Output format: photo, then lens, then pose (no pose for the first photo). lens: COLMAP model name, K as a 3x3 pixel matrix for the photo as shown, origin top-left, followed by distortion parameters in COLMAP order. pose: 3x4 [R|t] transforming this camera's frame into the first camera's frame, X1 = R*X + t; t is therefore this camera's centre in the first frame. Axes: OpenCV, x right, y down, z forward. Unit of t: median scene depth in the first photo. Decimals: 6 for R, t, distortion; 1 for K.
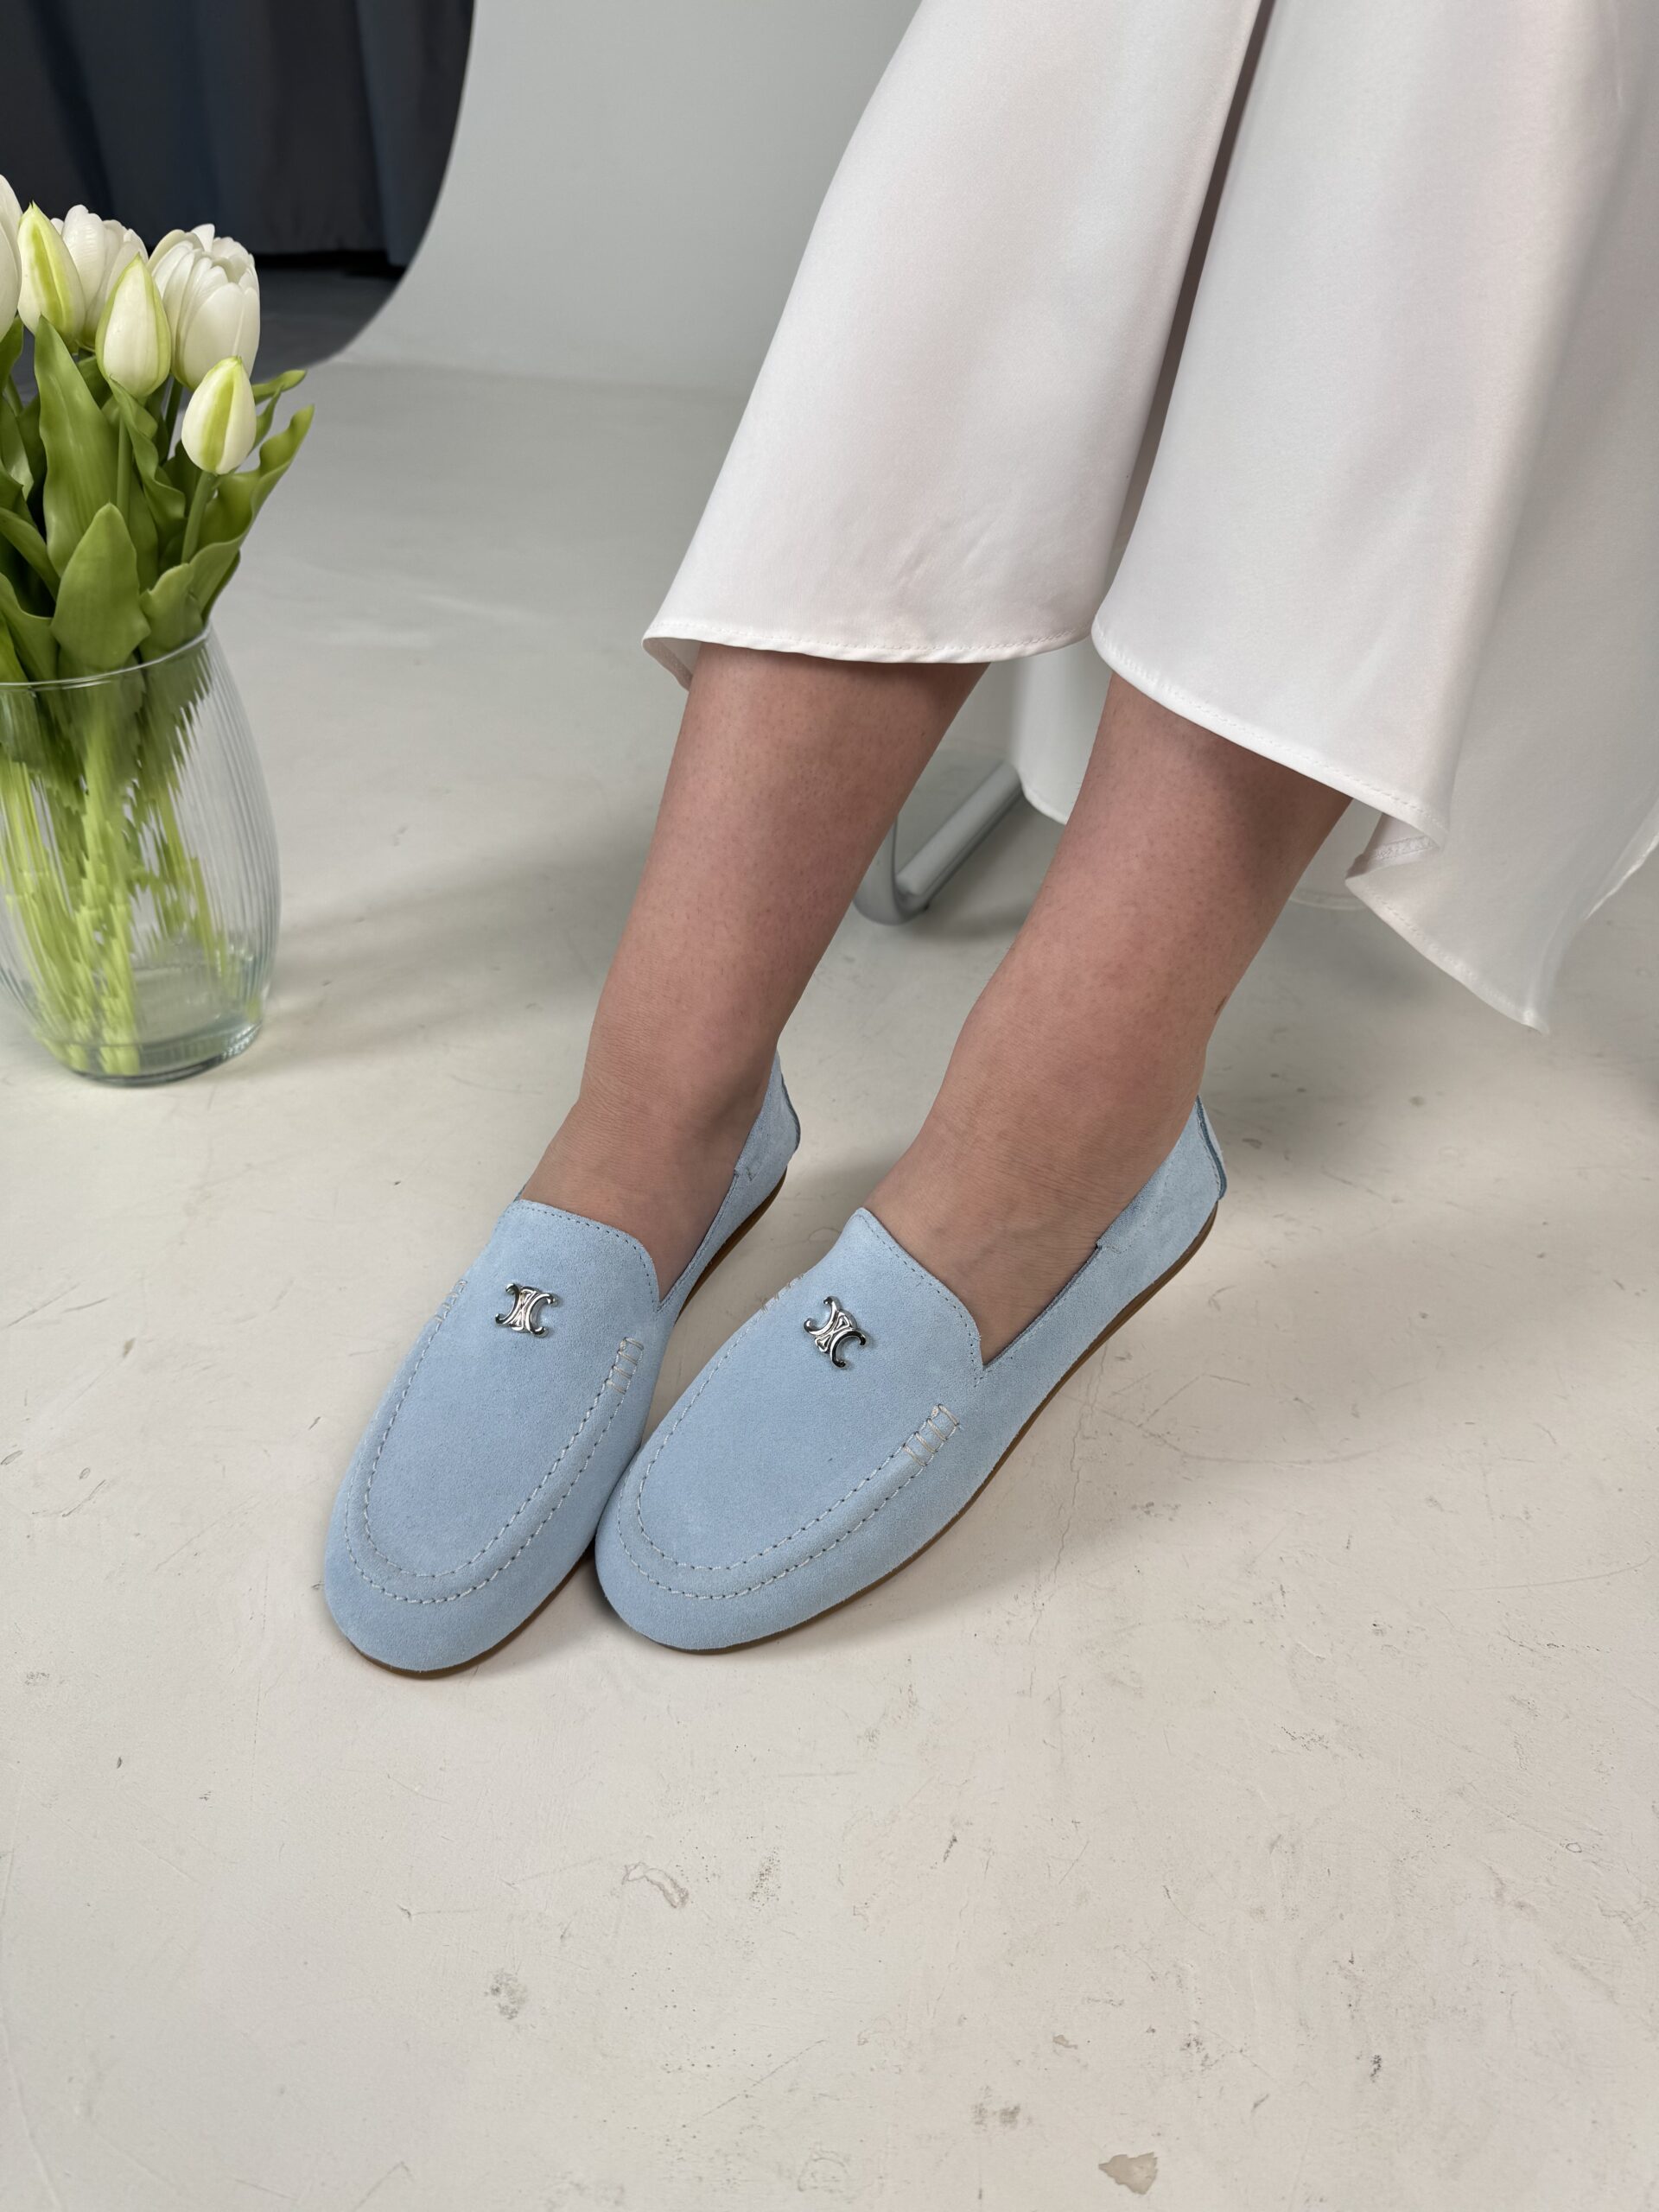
lens RADIAL K [[1607.1, 0, 806.2], [0, 1607.1, 1101.2], [0, 0, 1]] dist [0.006043, -0.031241]
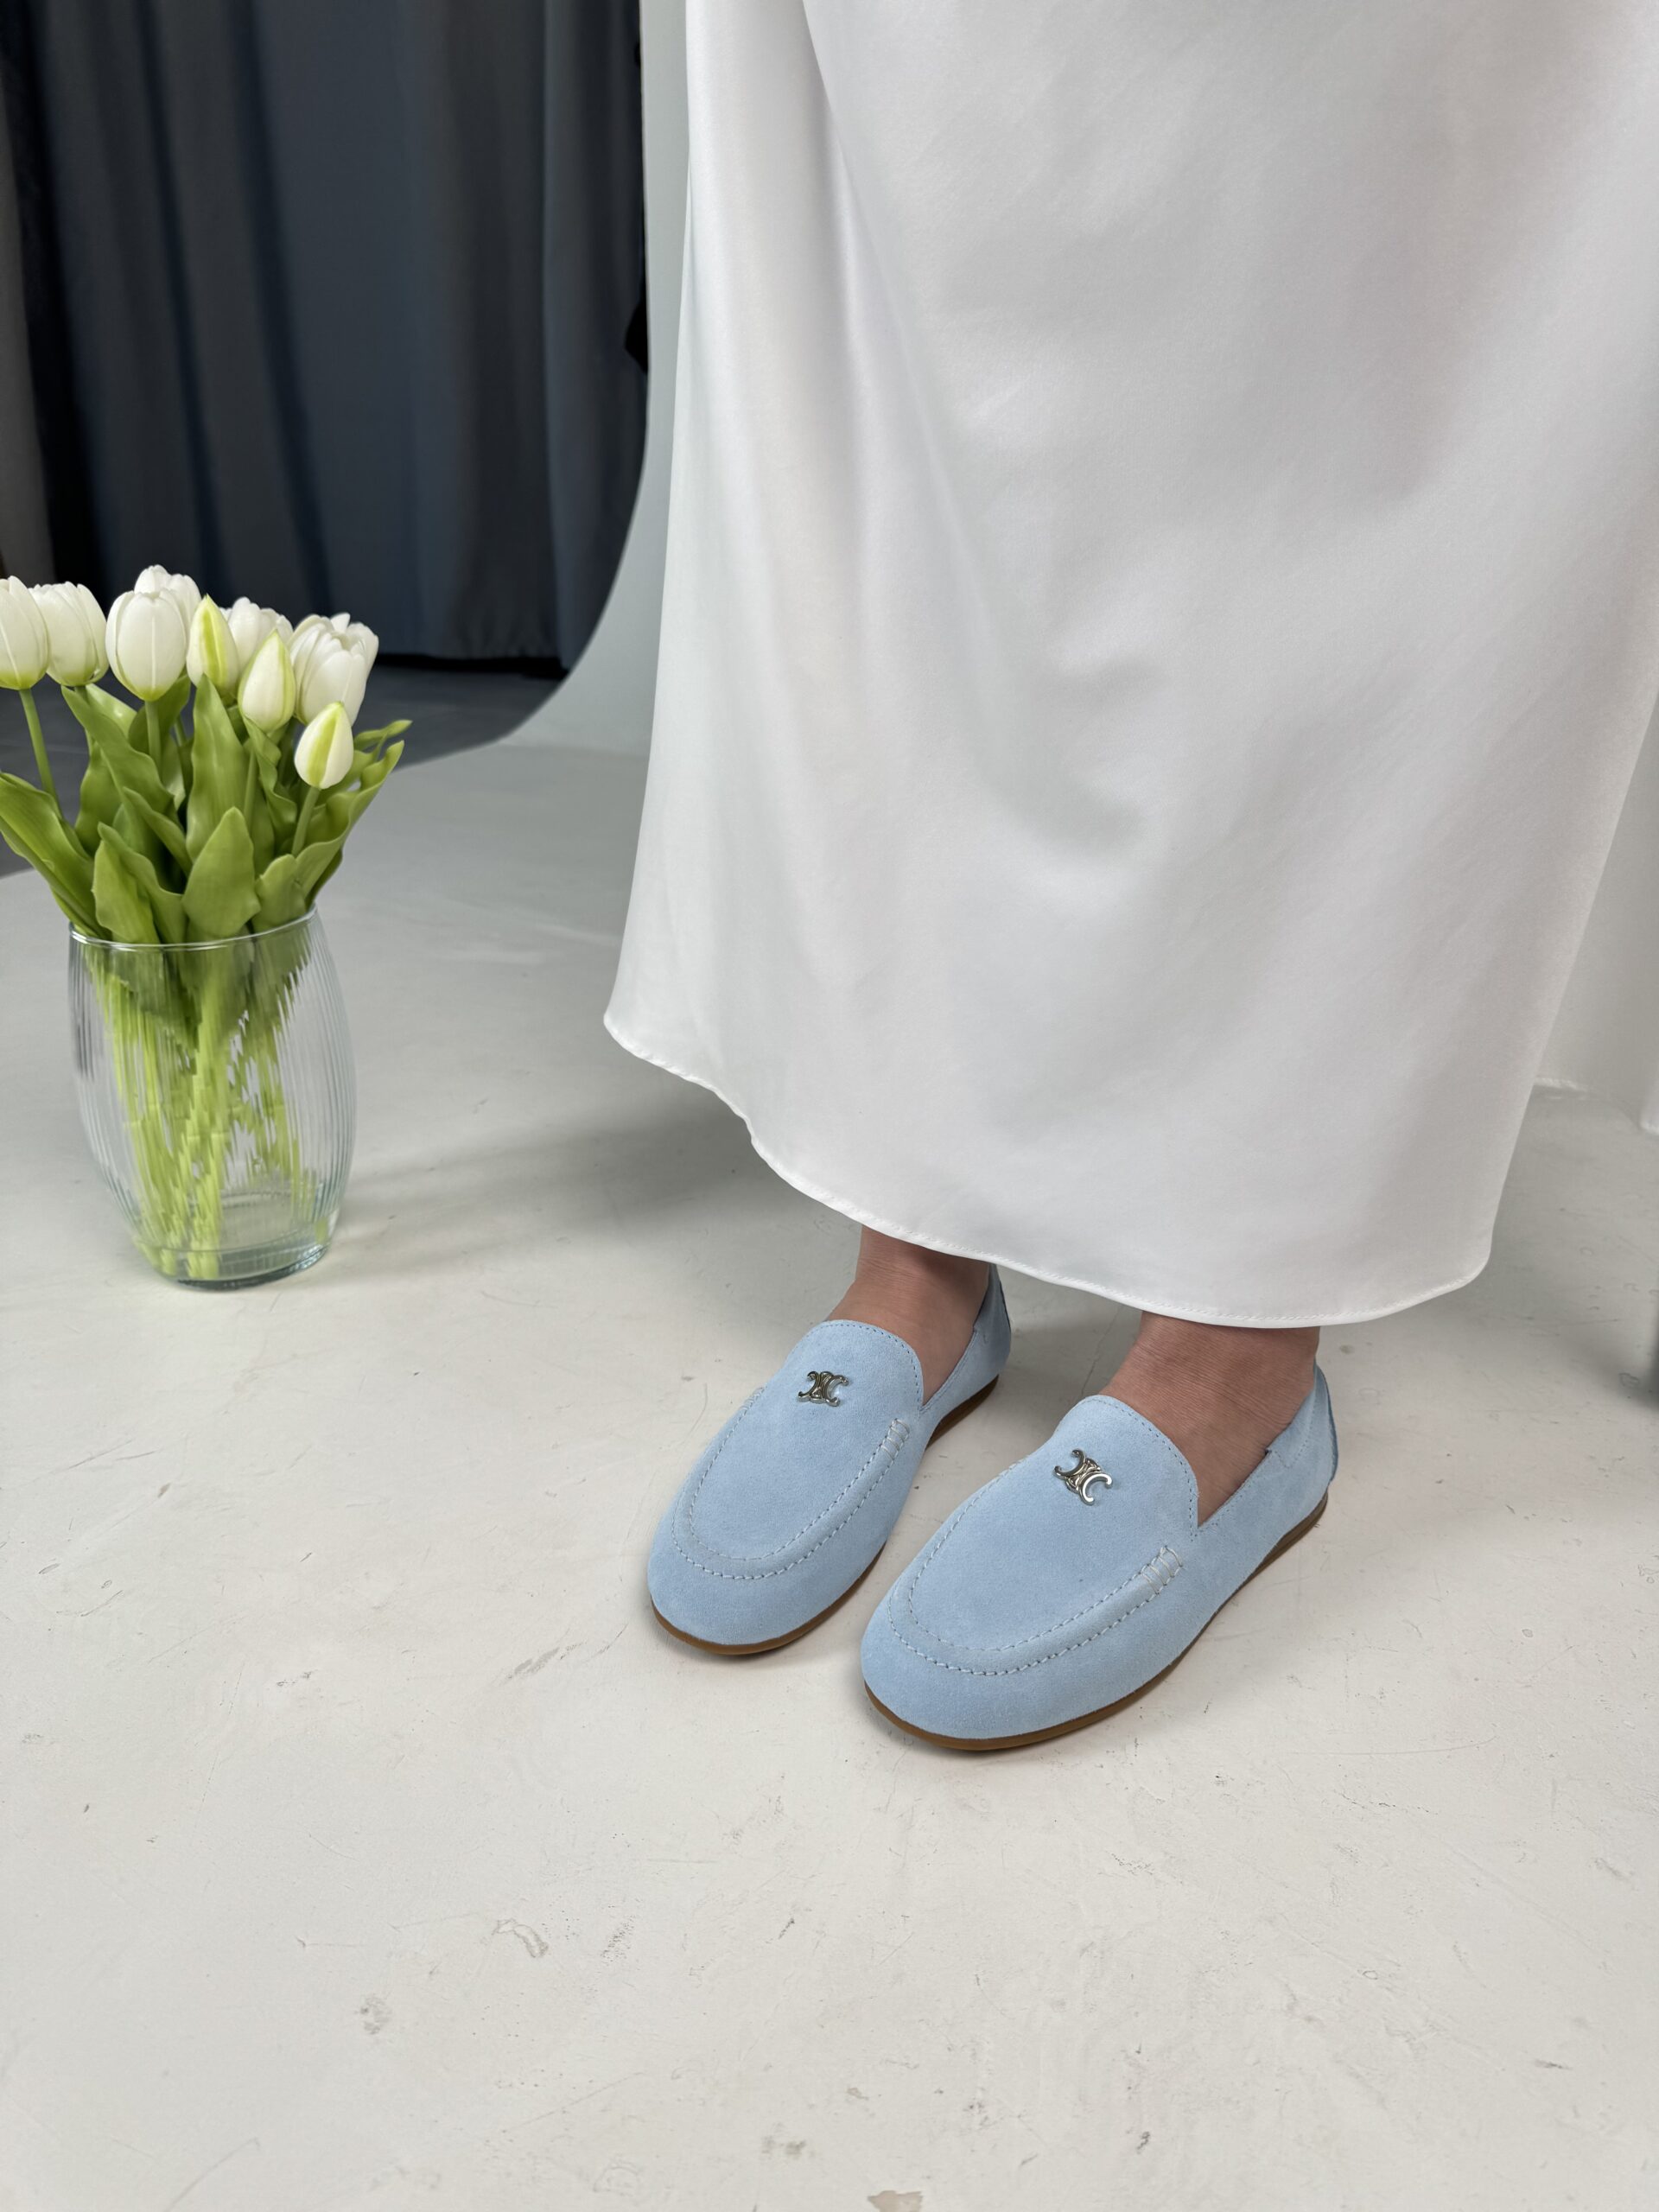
lens RADIAL K [[1607.1, 0, 830.3], [0, 1607.1, 1101.1], [0, 0, 1]] dist [0.006043, -0.031241]
pose [[0.995909, 0.025373, -0.086726, 0.167223], [-0.044118, 0.974131, -0.221634, 0.127375], [0.078859, 0.224554, 0.971266, -0.169116]]
